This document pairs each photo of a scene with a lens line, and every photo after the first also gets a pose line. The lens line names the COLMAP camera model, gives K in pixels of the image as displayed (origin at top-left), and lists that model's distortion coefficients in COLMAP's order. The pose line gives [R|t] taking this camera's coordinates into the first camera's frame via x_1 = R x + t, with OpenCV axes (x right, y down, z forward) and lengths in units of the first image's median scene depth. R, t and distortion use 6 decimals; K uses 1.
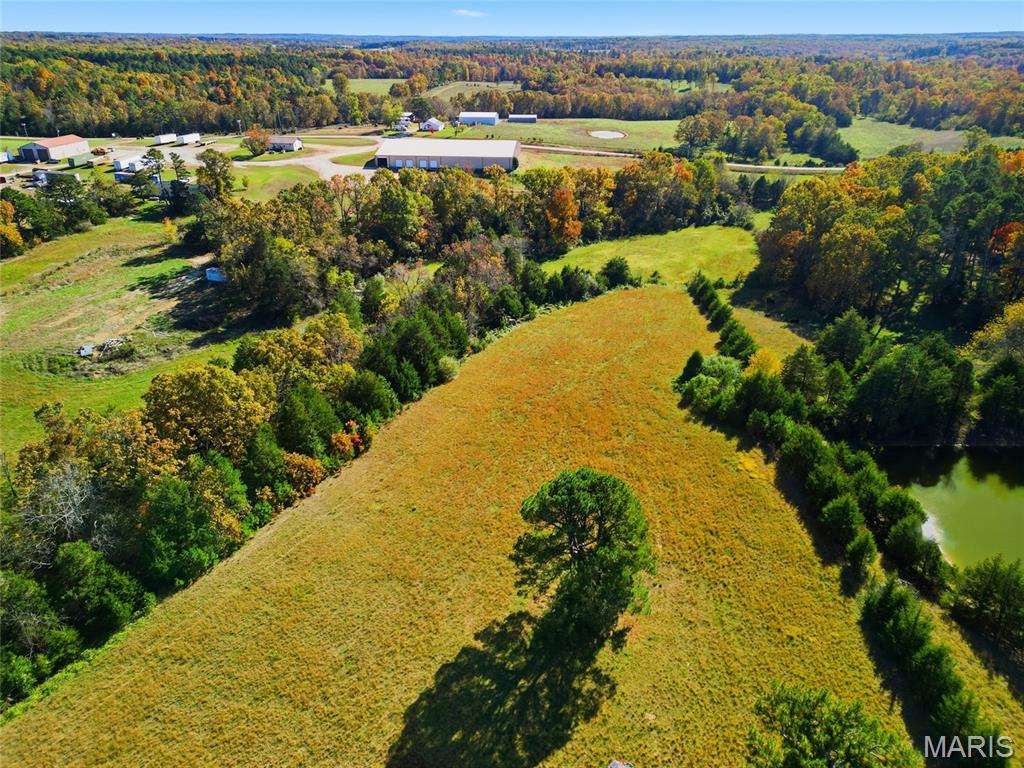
lens RADIAL K [[702.7, 0, 508.9], [0, 702.7, 384.3], [0, 0, 1]] dist [0.073450, -0.061325]
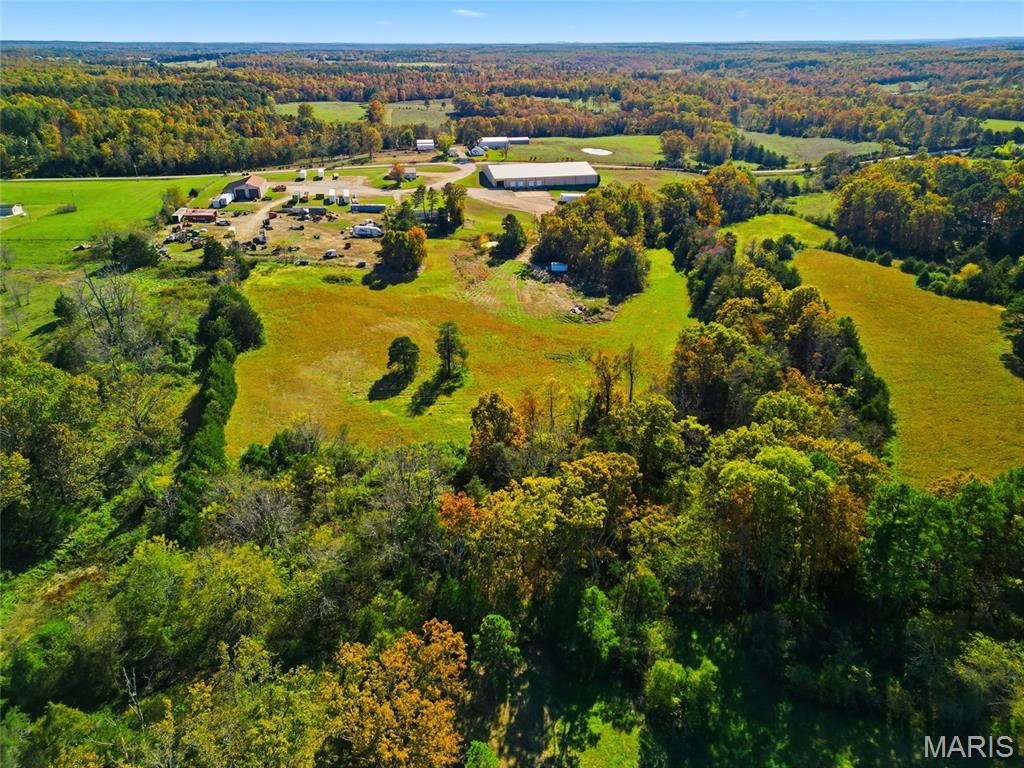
lens RADIAL K [[702.7, 0, 508.2], [0, 702.7, 389.9], [0, 0, 1]] dist [0.073450, -0.061325]
pose [[0.960123, -0.125115, 0.250019, -0.924330], [0.125307, 0.992001, 0.015218, 0.071496], [-0.249923, 0.016718, 0.968121, -0.423897]]
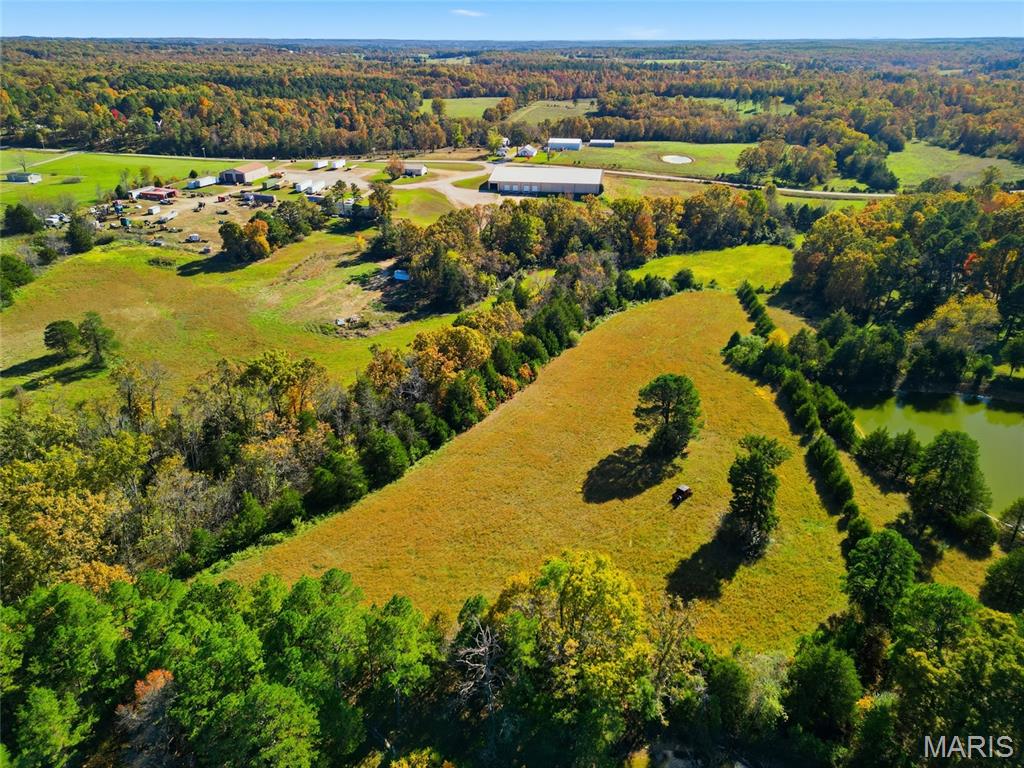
lens RADIAL K [[702.7, 0, 510.8], [0, 702.7, 388.1], [0, 0, 1]] dist [0.073450, -0.061325]
pose [[0.996602, 0.037650, -0.073263, -0.077099], [-0.037582, 0.999291, 0.002304, 0.063963], [0.073298, 0.000457, 0.997310, -0.409807]]
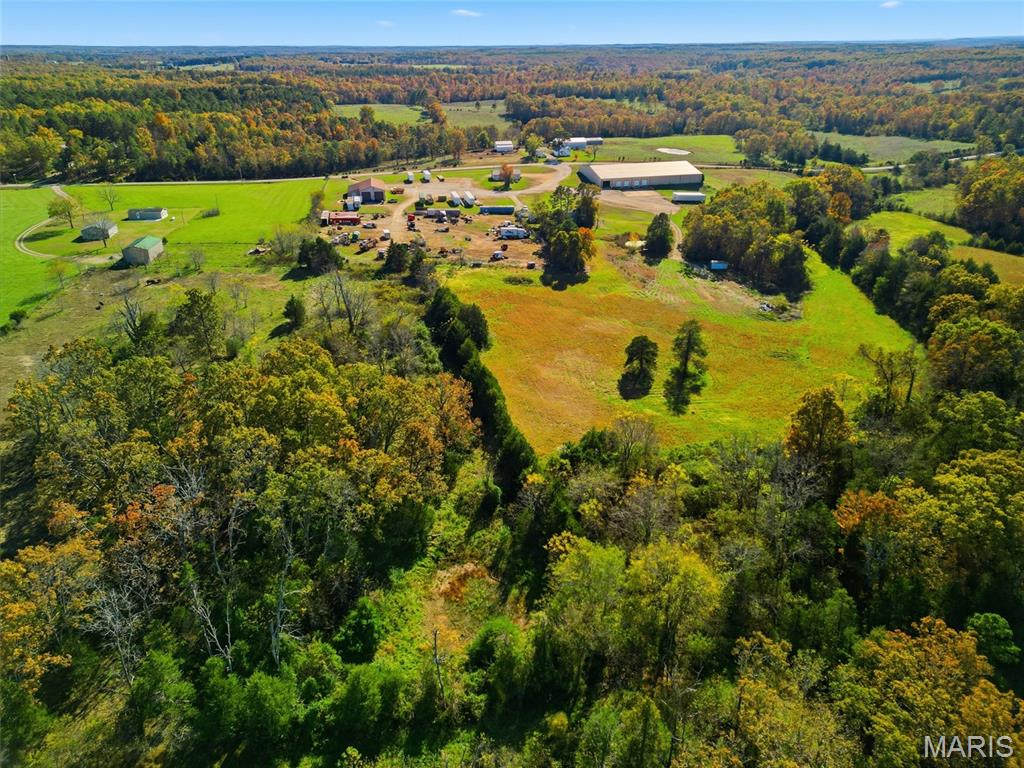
lens RADIAL K [[702.7, 0, 508.3], [0, 702.7, 391.9], [0, 0, 1]] dist [0.073450, -0.061325]
pose [[0.958570, -0.131988, 0.252434, -1.255430], [0.132316, 0.991082, 0.015757, 0.030699], [-0.252262, 0.018297, 0.967486, -0.336876]]
